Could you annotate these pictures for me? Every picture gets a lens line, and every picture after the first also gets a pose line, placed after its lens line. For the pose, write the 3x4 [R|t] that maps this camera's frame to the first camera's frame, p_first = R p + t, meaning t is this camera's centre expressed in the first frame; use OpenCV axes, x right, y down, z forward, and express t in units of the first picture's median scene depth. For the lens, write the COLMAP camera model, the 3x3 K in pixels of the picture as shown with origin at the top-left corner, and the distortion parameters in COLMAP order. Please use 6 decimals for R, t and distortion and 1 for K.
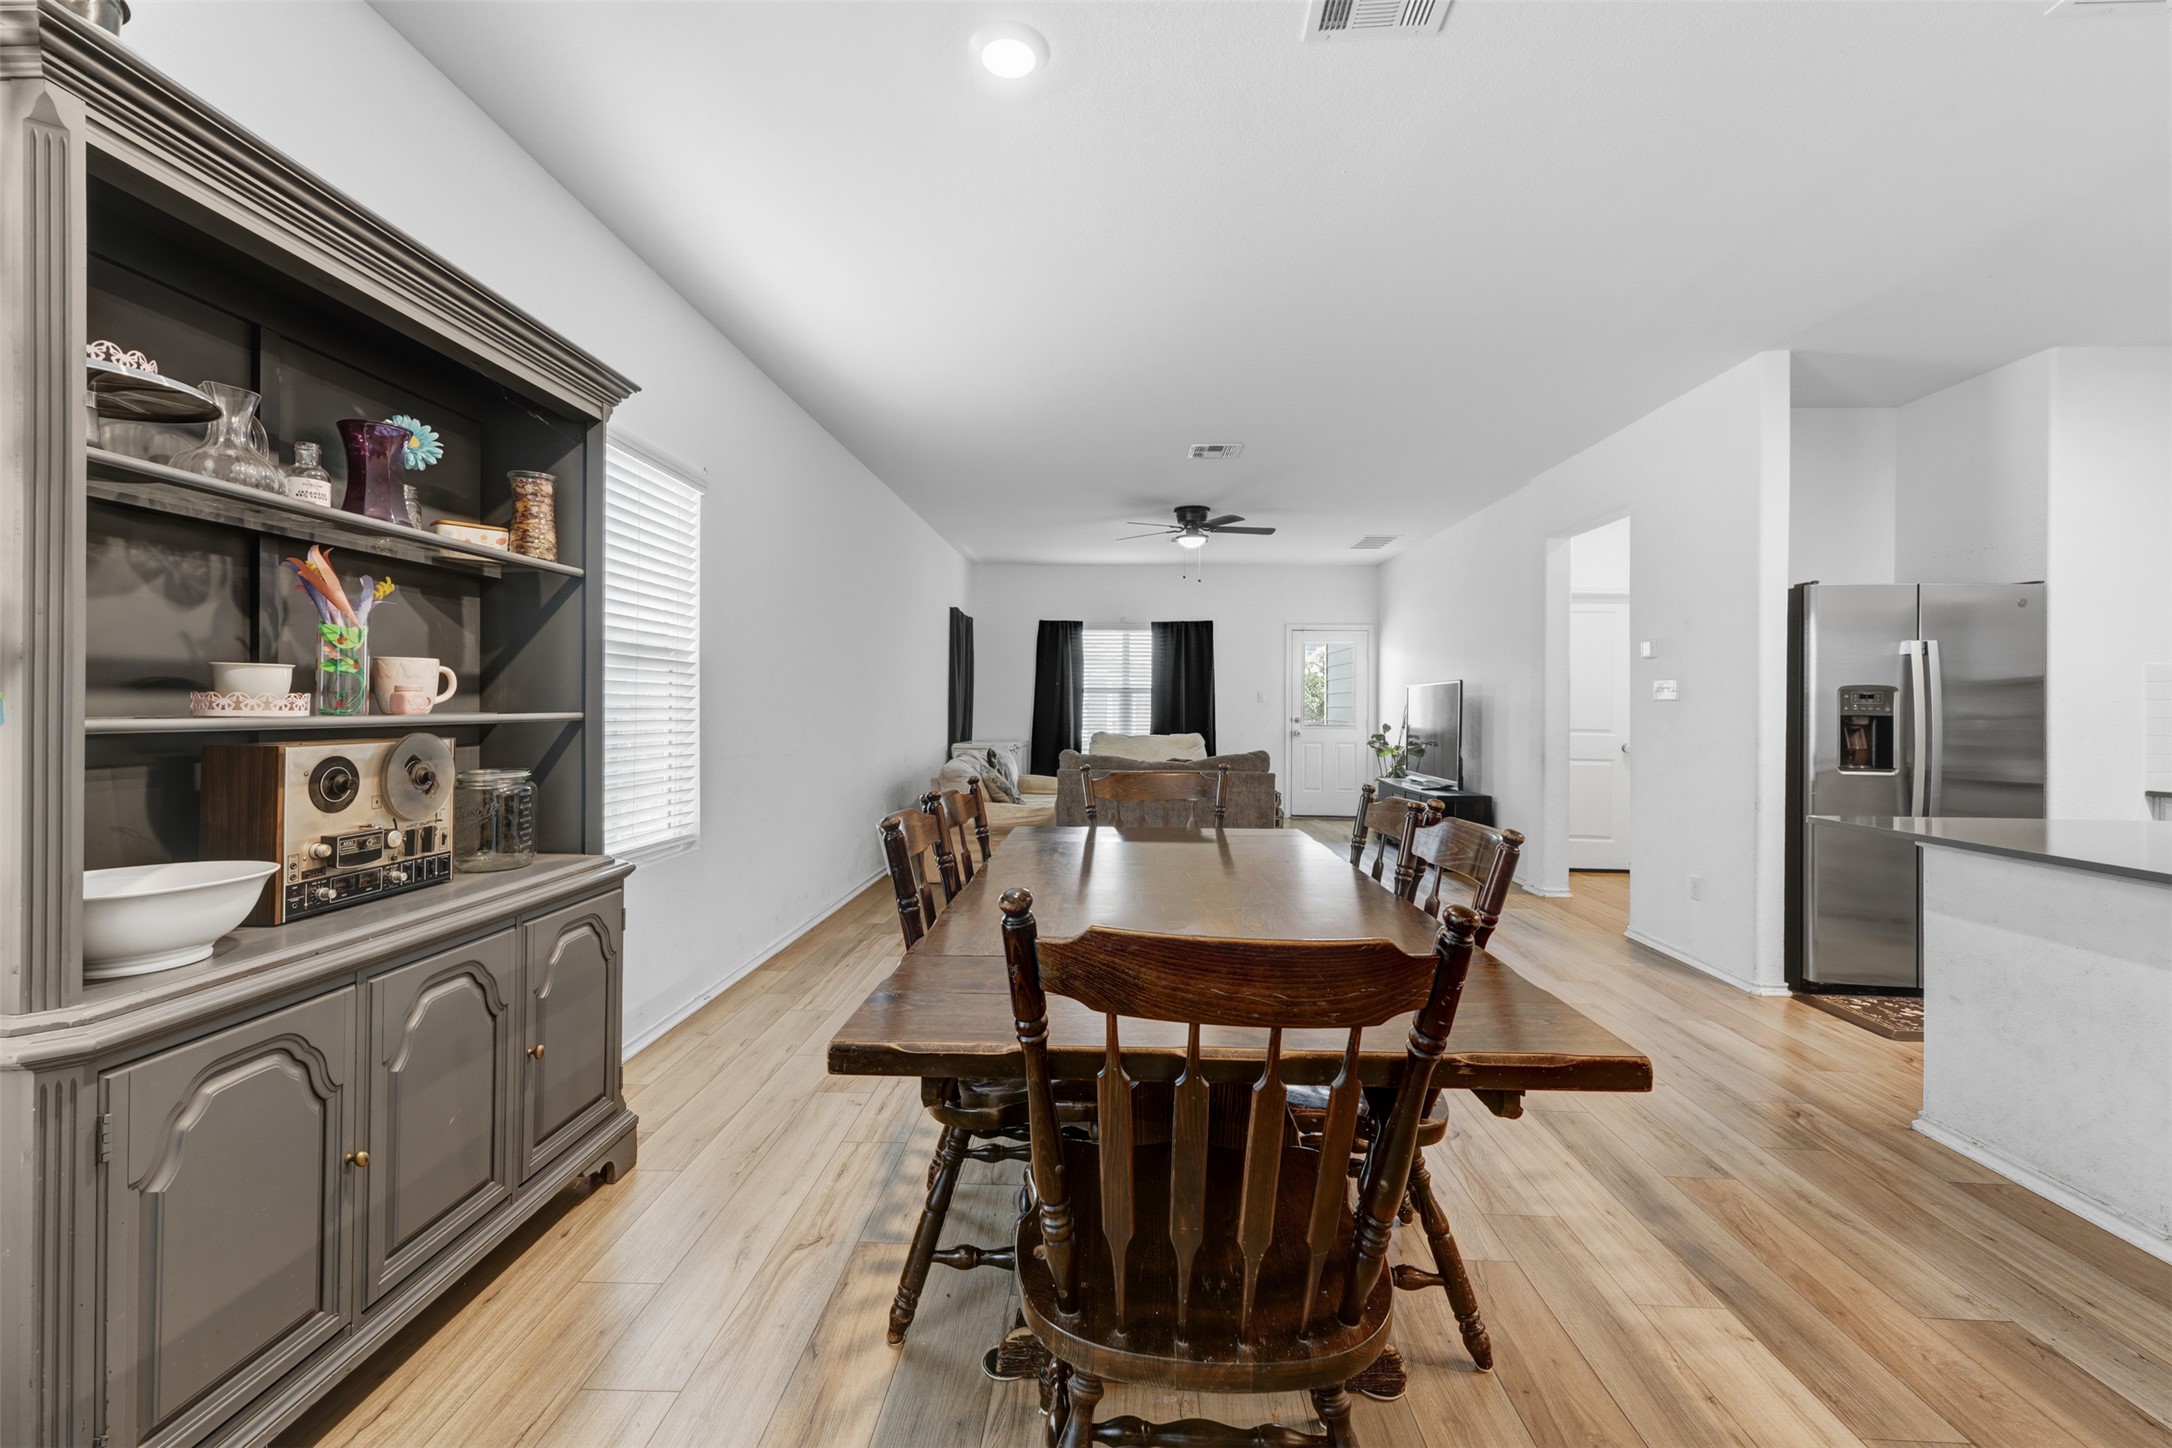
lens RADIAL K [[857.0, 0, 1122.0], [0, 857.0, 700.4], [0, 0, 1]] dist [-0.002002, -0.000064]
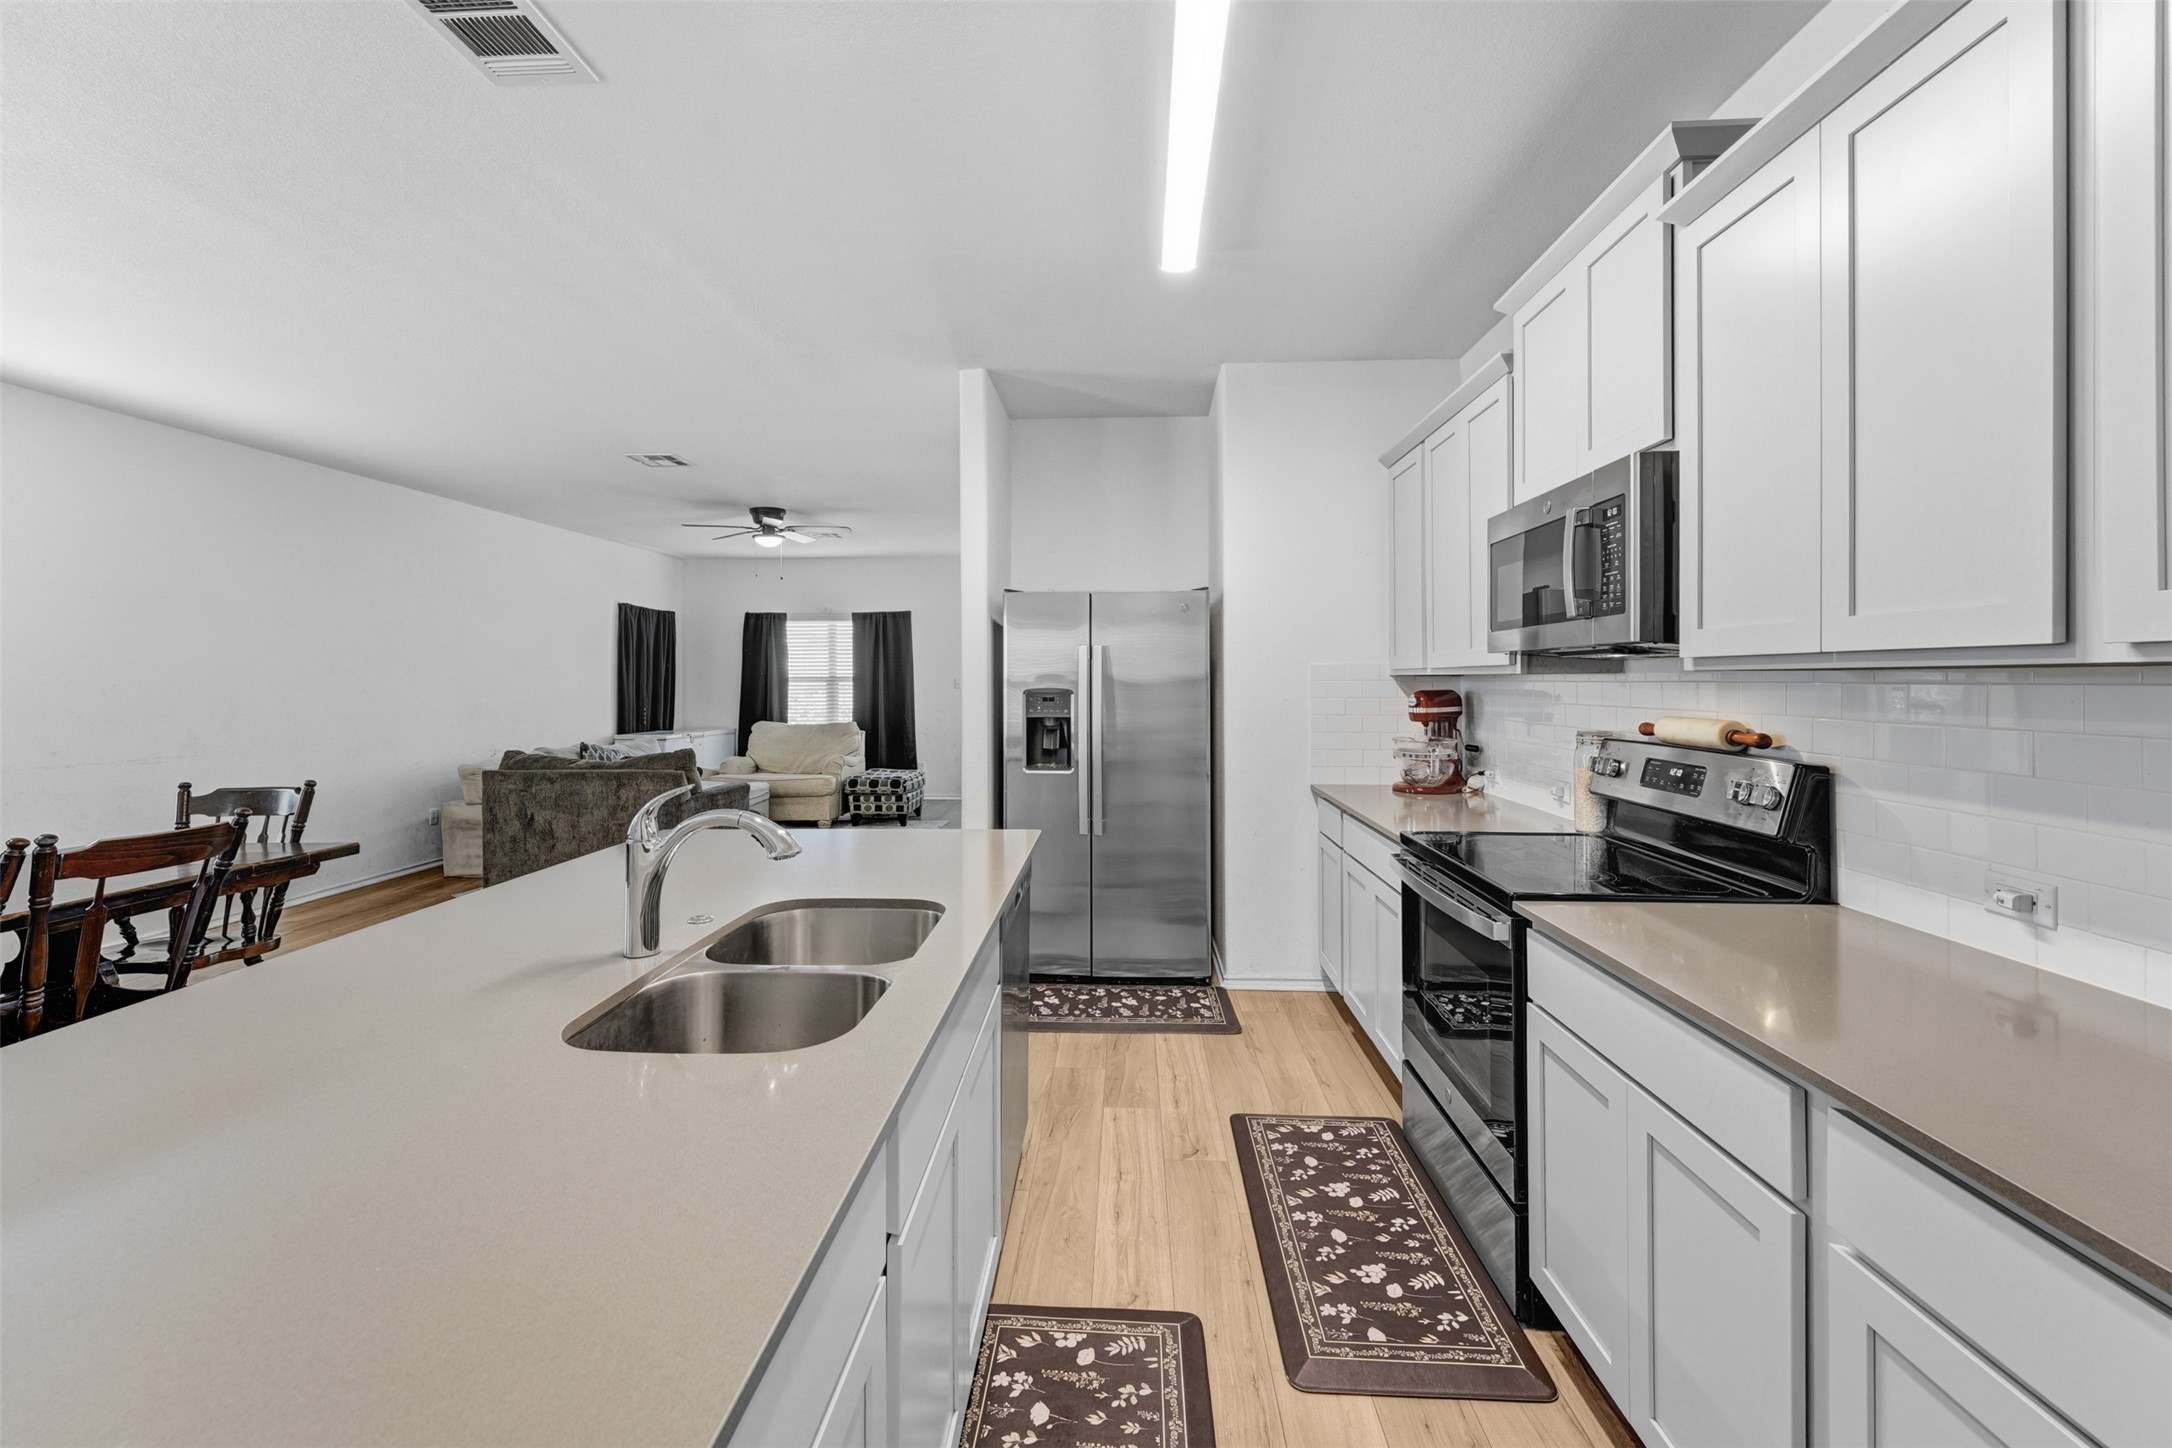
lens RADIAL K [[857.0, 0, 1095.0], [0, 857.0, 688.9], [0, 0, 1]] dist [-0.002002, -0.000064]
pose [[0.999149, -0.010829, -0.039793, 0.423616], [0.011423, 0.999826, 0.014742, -0.013984], [0.039626, -0.015184, 0.999099, -0.021670]]
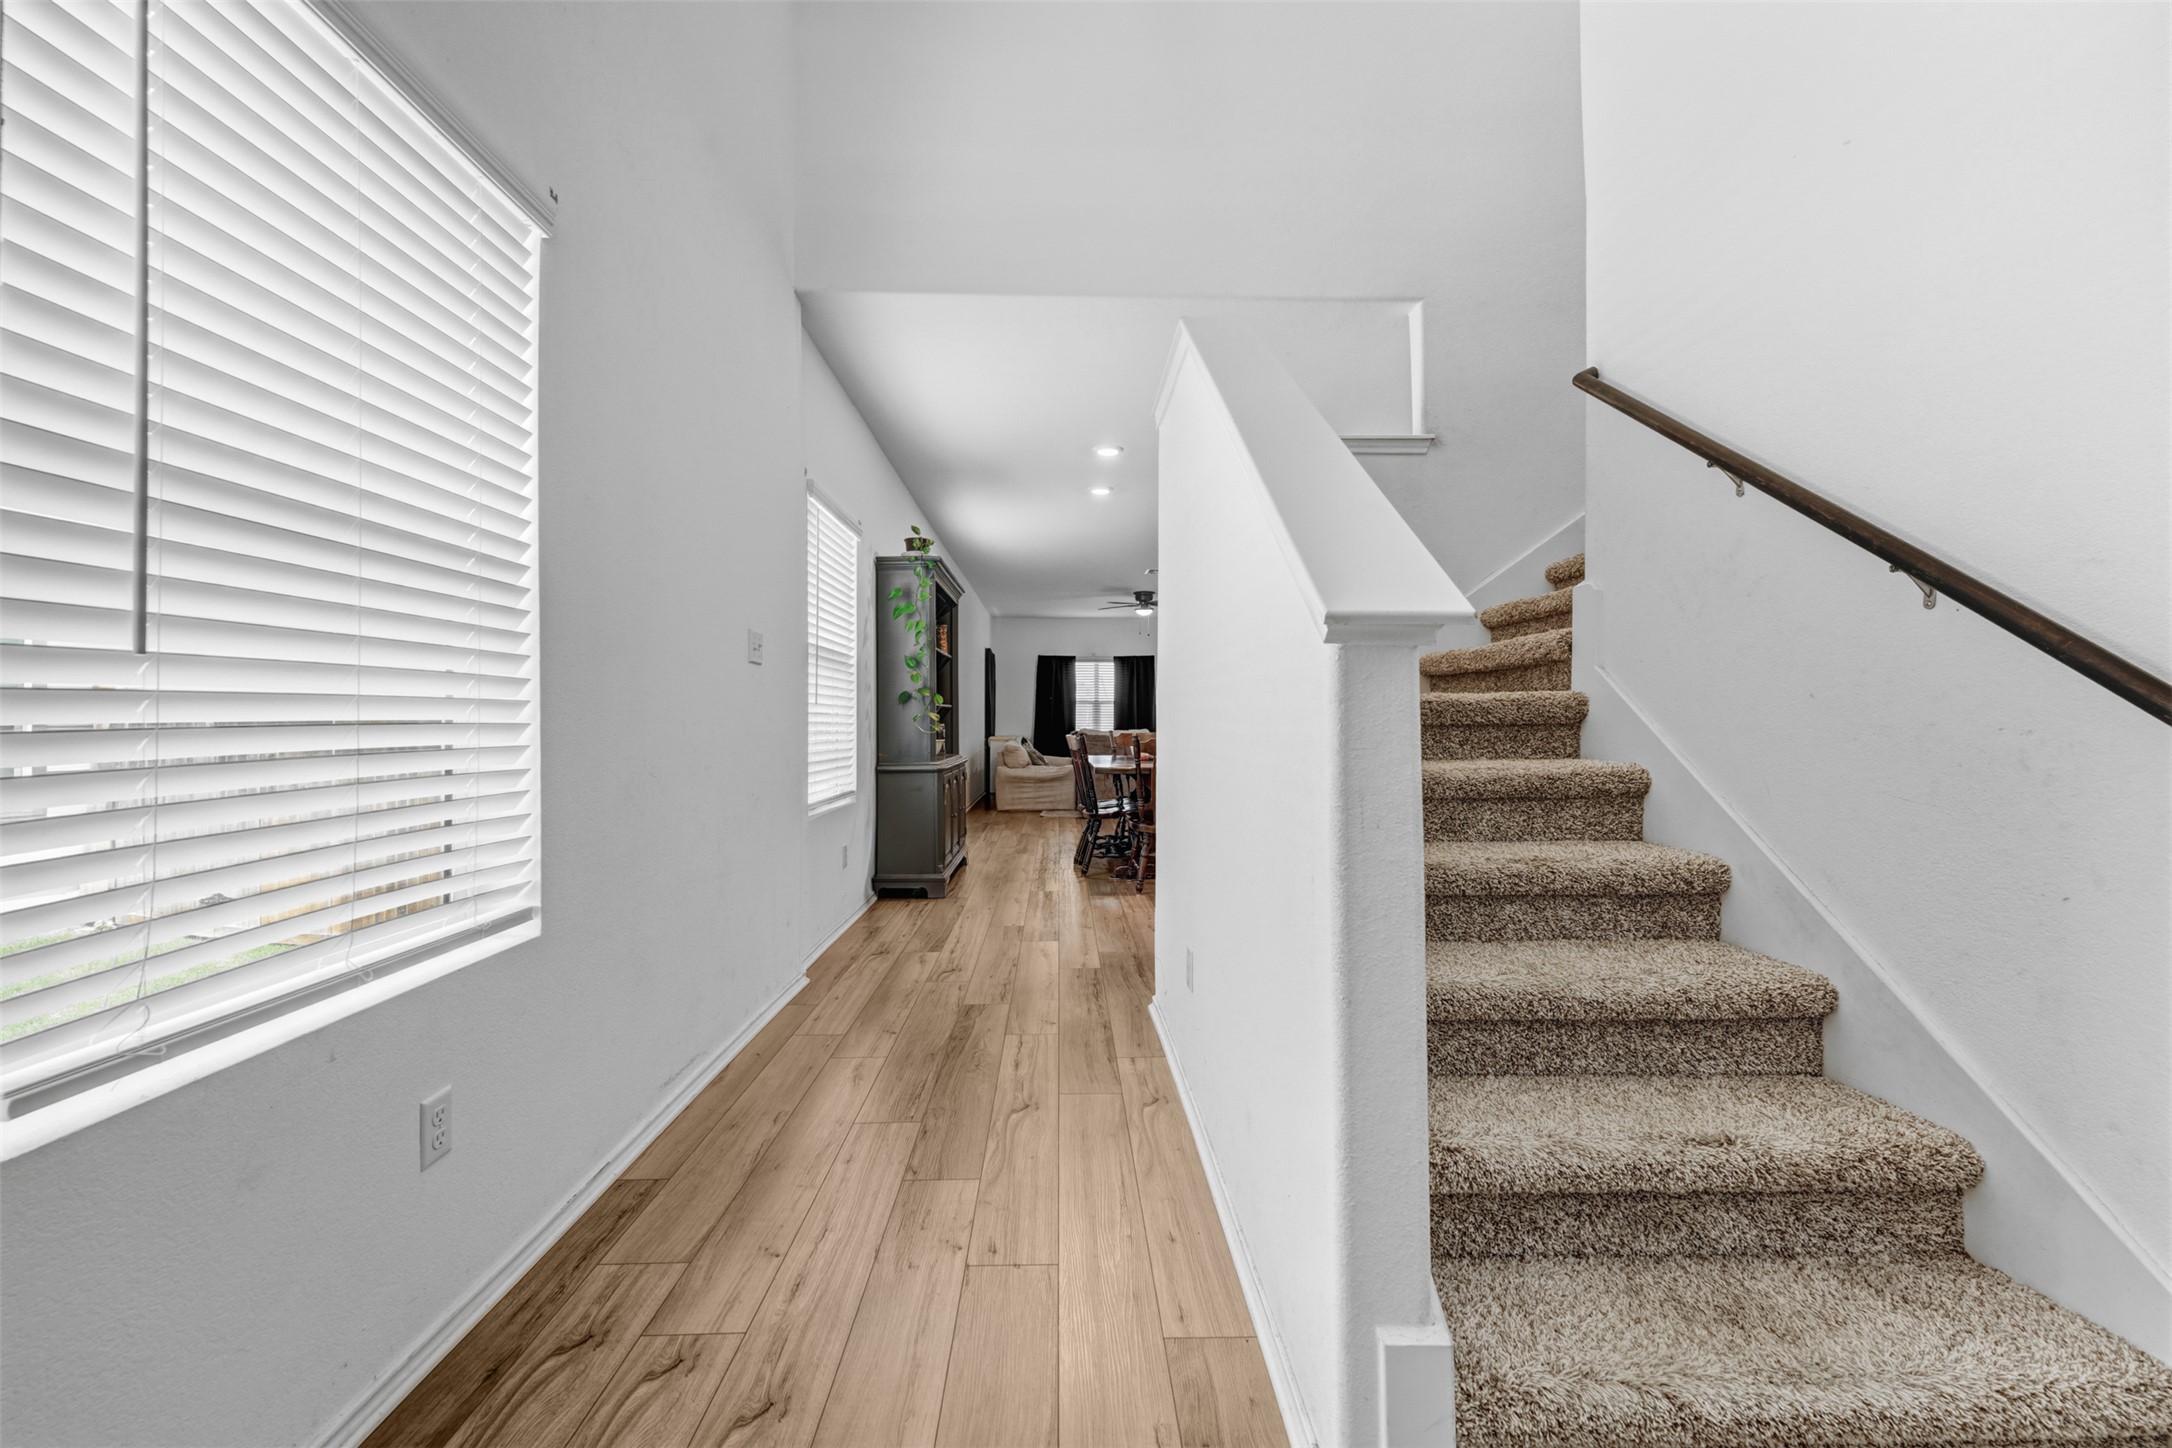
lens RADIAL K [[857.0, 0, 1088.2], [0, 857.0, 723.4], [0, 0, 1]] dist [-0.002002, -0.000064]
pose [[0.999331, -0.005402, 0.036161, -0.074135], [0.005322, 0.999983, 0.002322, 0.023901], [-0.036173, -0.002128, 0.999343, -0.556726]]
